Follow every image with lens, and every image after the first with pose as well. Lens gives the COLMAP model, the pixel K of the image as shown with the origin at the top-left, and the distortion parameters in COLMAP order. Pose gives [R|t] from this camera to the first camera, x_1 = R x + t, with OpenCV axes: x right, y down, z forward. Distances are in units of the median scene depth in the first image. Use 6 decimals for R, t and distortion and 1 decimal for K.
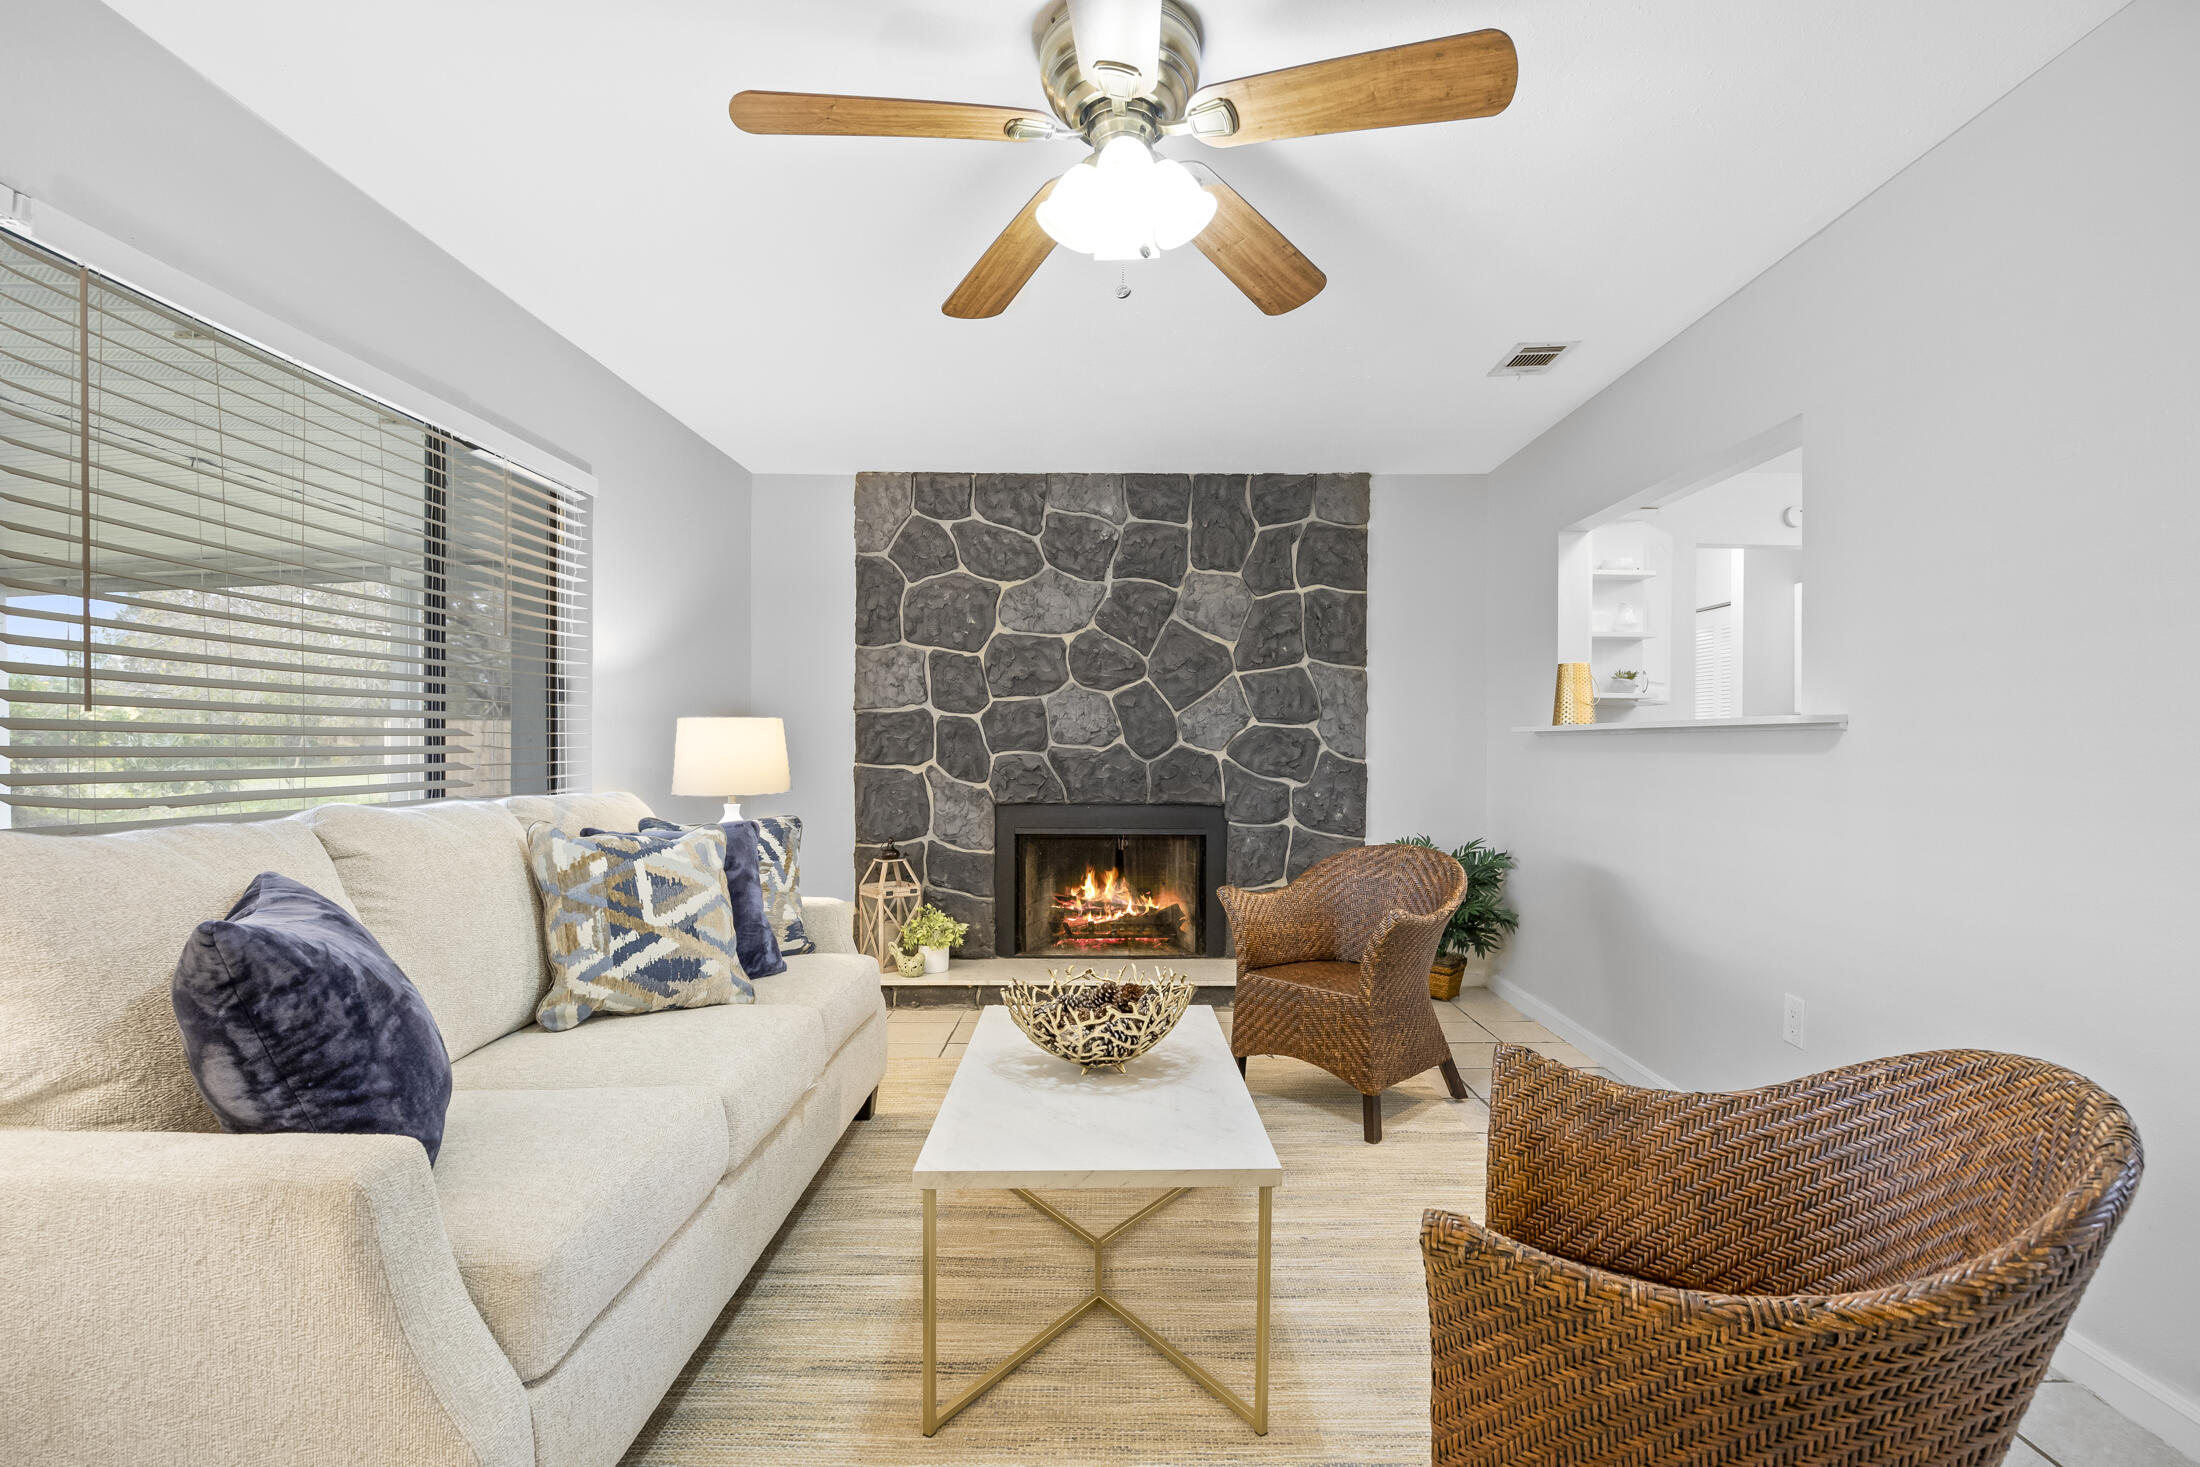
lens RADIAL K [[1059.8, 0, 1099.9], [0, 1059.8, 752.8], [0, 0, 1]] dist [-0.018310, 0.003016]
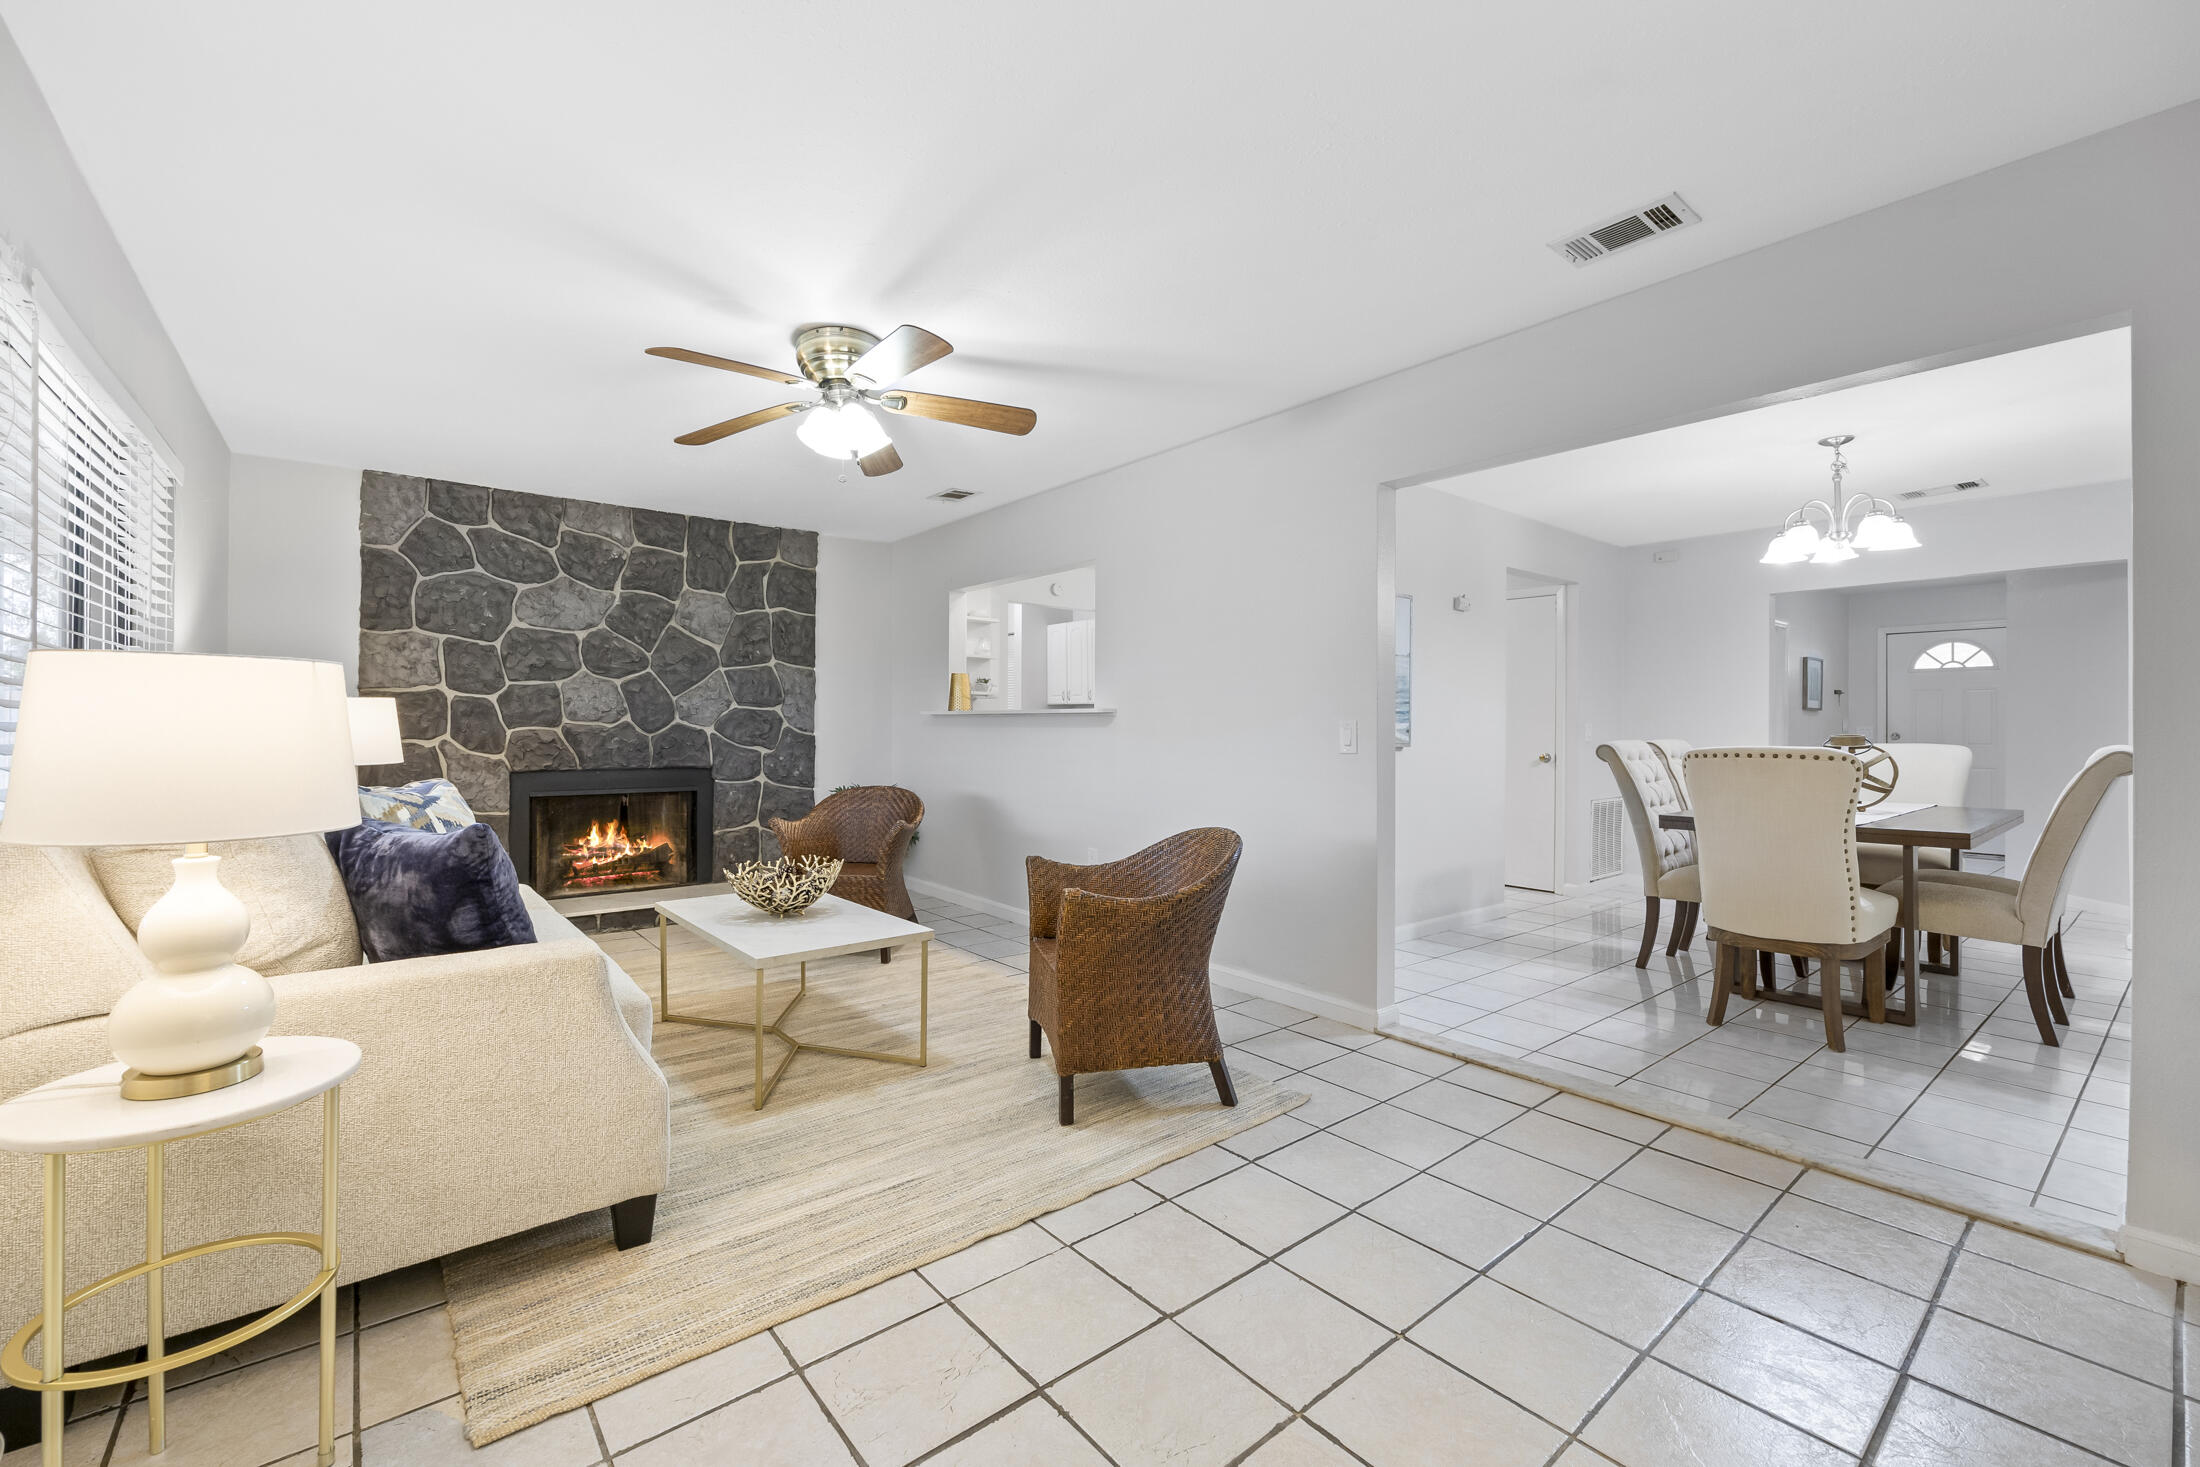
lens RADIAL K [[902.4, 0, 1091.8], [0, 902.4, 722.9], [0, 0, 1]] dist [-0.004134, -0.000158]
pose [[0.776817, 0.001896, 0.629724, -0.228046], [0.002040, 0.999983, -0.005526, 0.000895], [-0.629723, 0.005578, 0.776799, -0.181860]]
